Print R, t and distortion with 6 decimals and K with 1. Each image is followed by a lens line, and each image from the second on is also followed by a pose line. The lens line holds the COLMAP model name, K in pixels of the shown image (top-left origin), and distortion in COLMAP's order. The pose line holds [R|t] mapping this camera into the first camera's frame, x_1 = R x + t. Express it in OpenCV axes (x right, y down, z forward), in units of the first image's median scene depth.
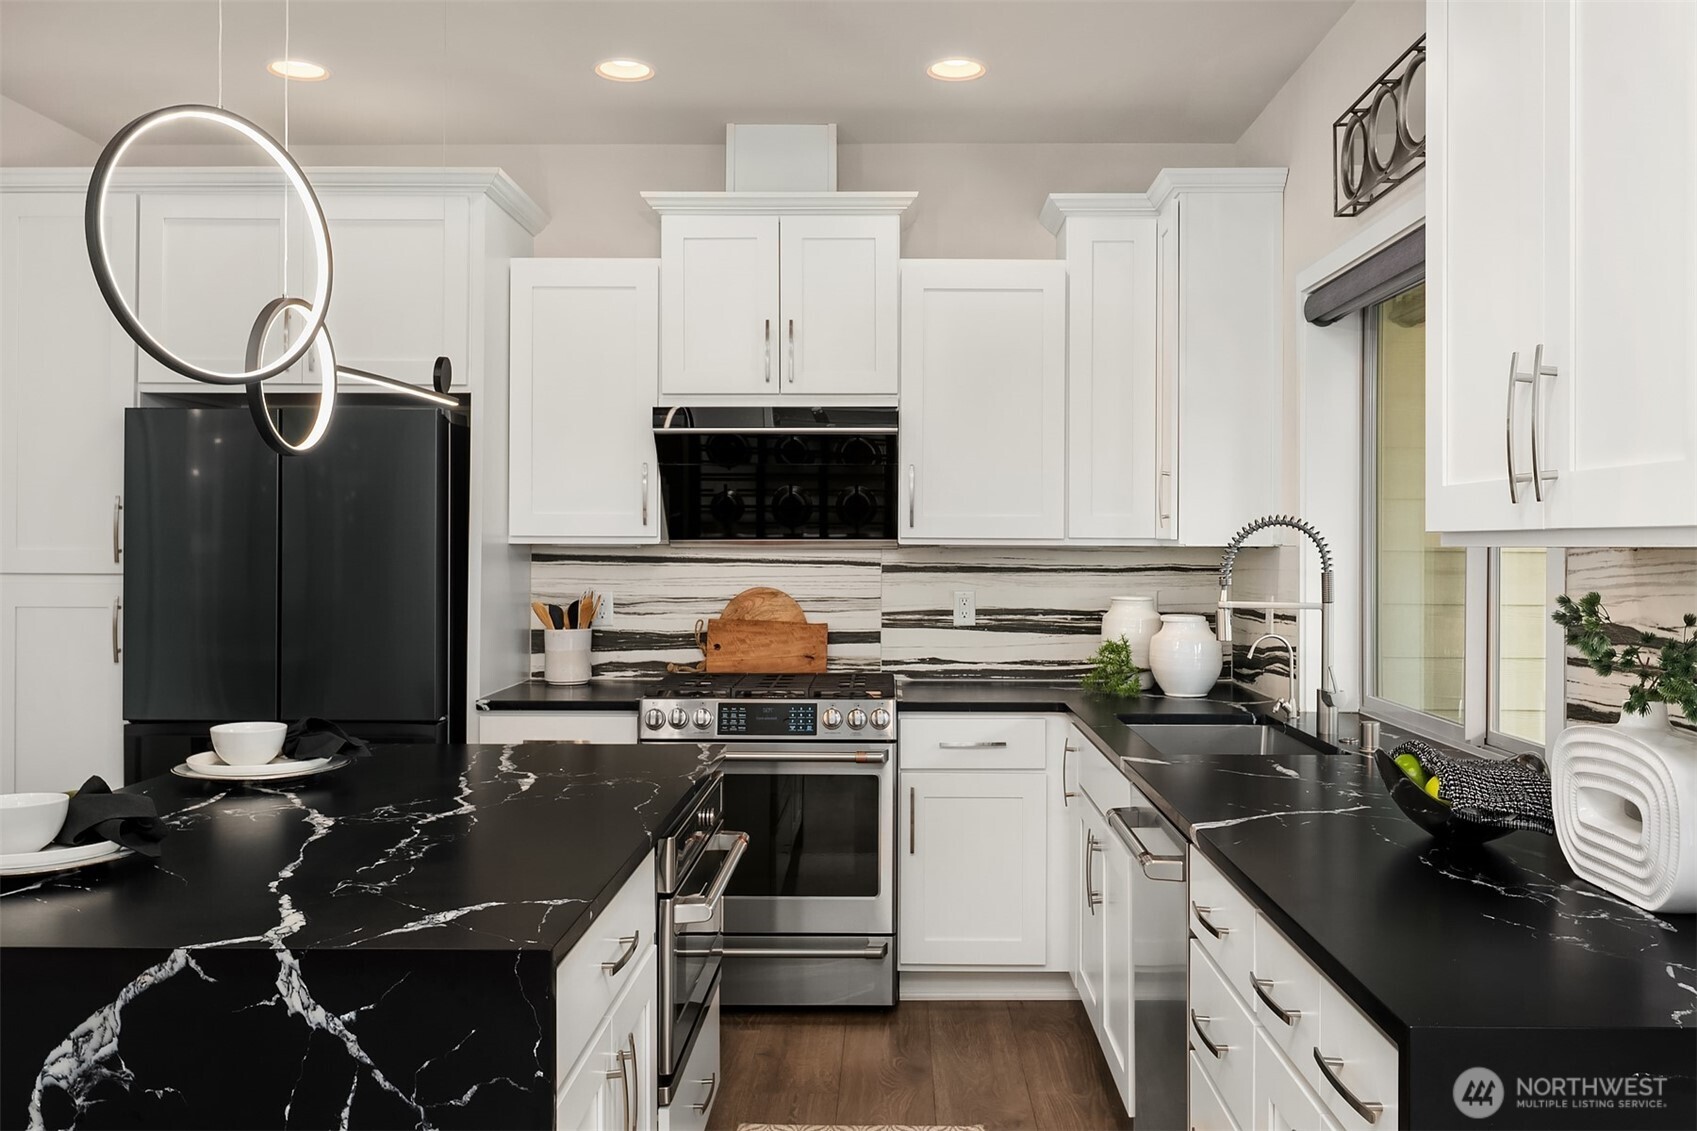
lens RADIAL K [[1395.8, 0, 849.9], [0, 1395.8, 557.1], [0, 0, 1]] dist [-0.002517, -0.000888]
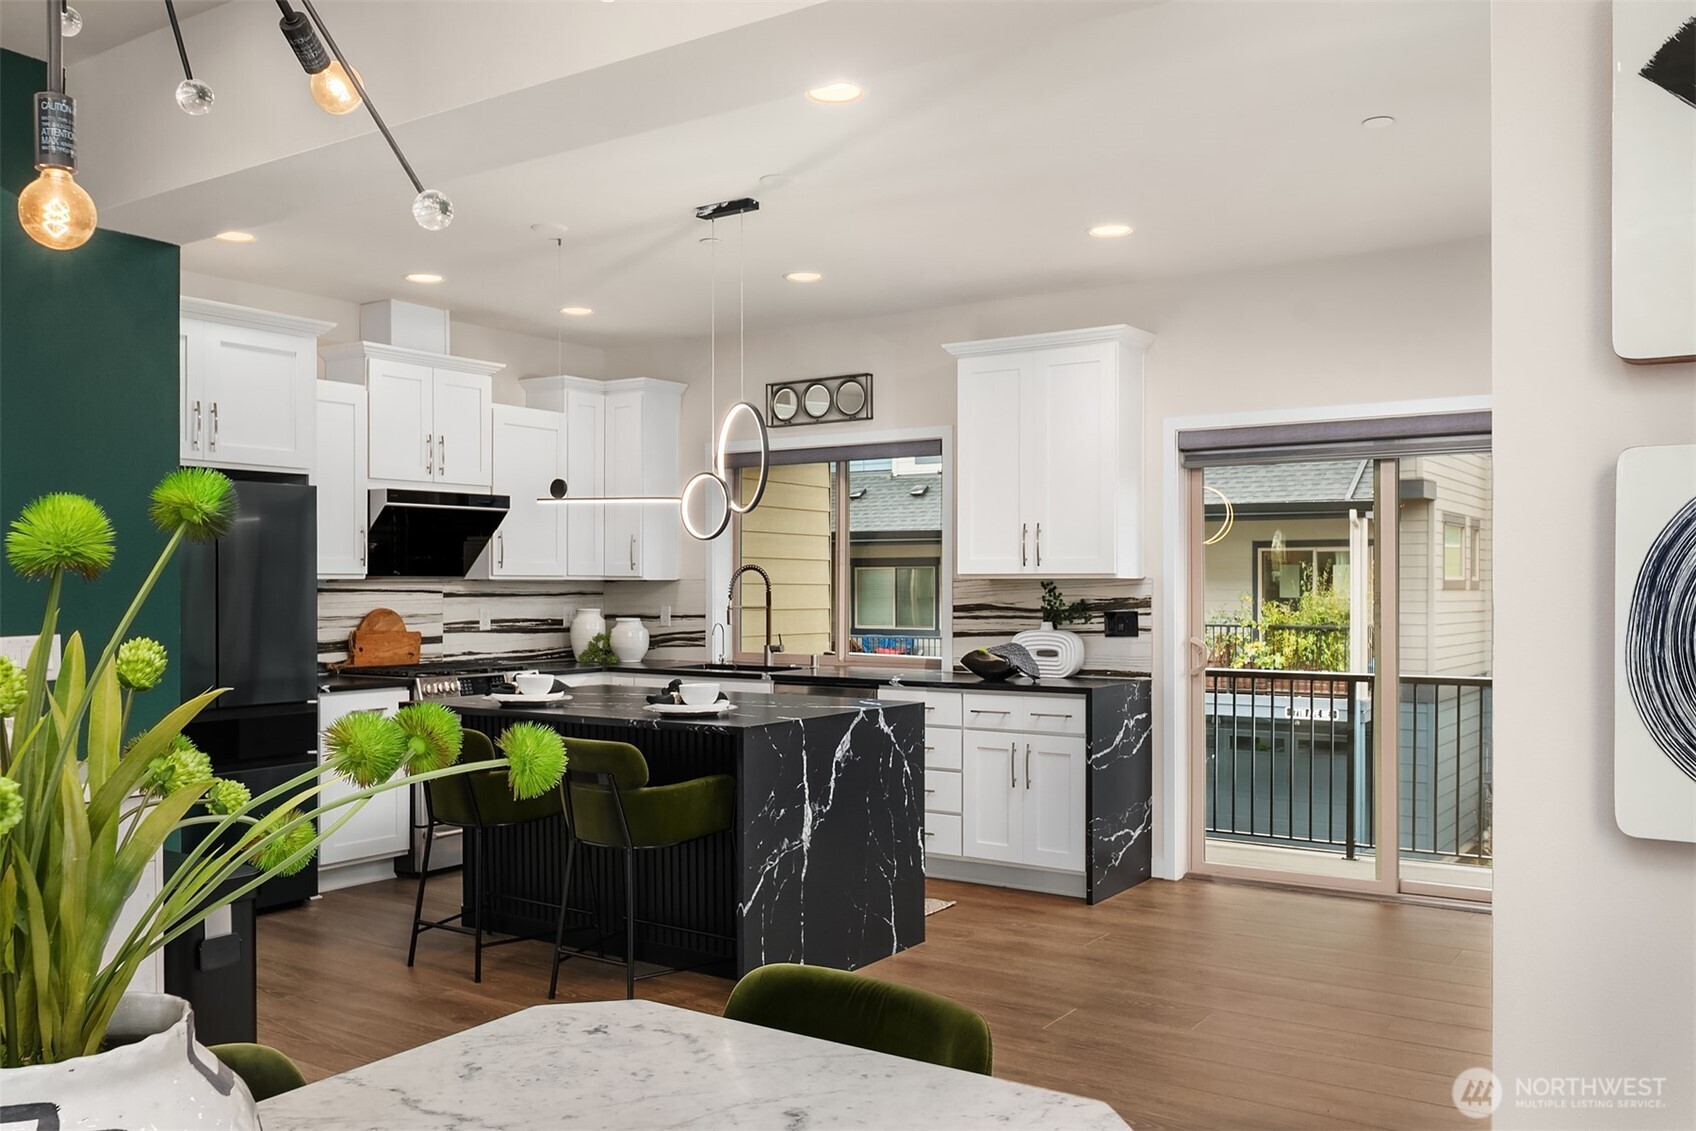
lens RADIAL K [[1394.9, 0, 847.9], [0, 1394.9, 572.4], [0, 0, 1]] dist [-0.002517, -0.000888]
pose [[0.556894, 0.003908, 0.830574, -1.017138], [0.006545, 0.999937, -0.009093, 0.000211], [-0.830558, 0.010500, 0.556834, -0.232550]]
